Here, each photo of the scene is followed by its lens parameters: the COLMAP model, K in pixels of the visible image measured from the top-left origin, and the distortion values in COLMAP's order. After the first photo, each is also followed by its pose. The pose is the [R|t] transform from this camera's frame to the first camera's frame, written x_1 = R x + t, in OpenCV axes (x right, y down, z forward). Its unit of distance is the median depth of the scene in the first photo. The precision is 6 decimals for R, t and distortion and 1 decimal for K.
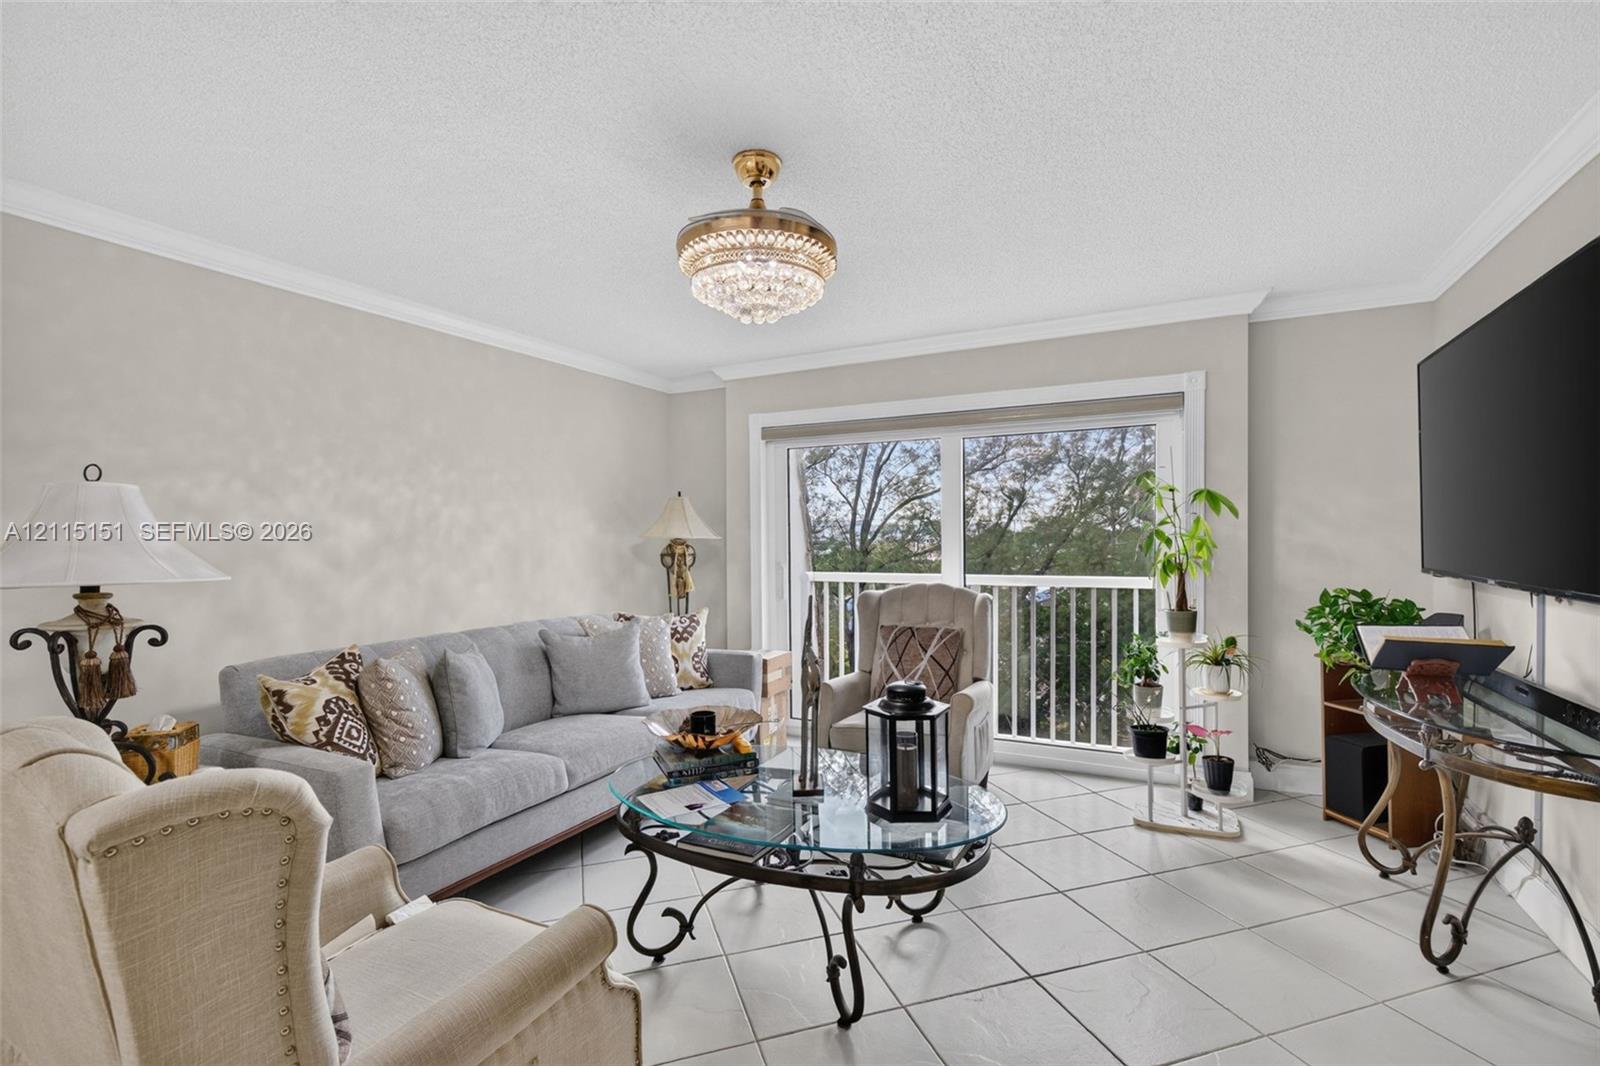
lens RADIAL K [[725.3, 0, 807.3], [0, 725.3, 529.5], [0, 0, 1]] dist [-0.001781, 0.000011]
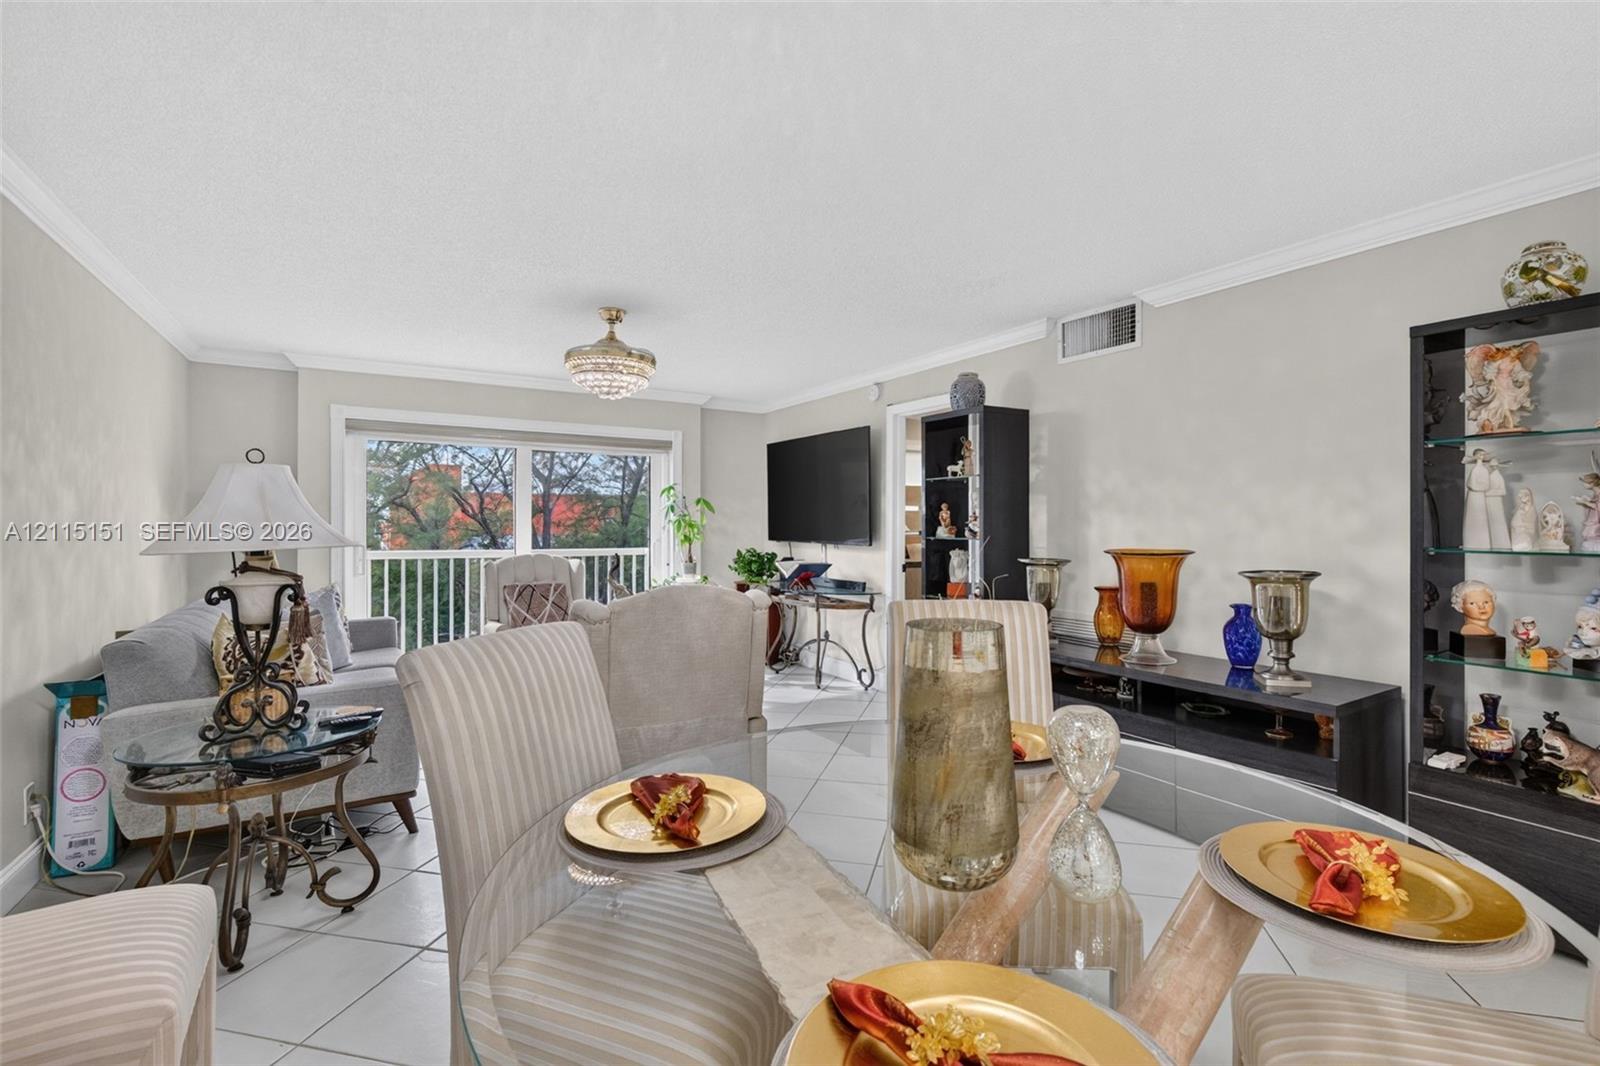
lens RADIAL K [[708.7, 0, 800.0], [0, 708.7, 533.0], [0, 0, 1]] dist [-0.001815, 0.000015]
pose [[0.531935, 0.005096, 0.846770, -0.776860], [-0.013955, 0.999899, 0.002748, 0.024042], [-0.846670, -0.013278, 0.531952, -0.184230]]
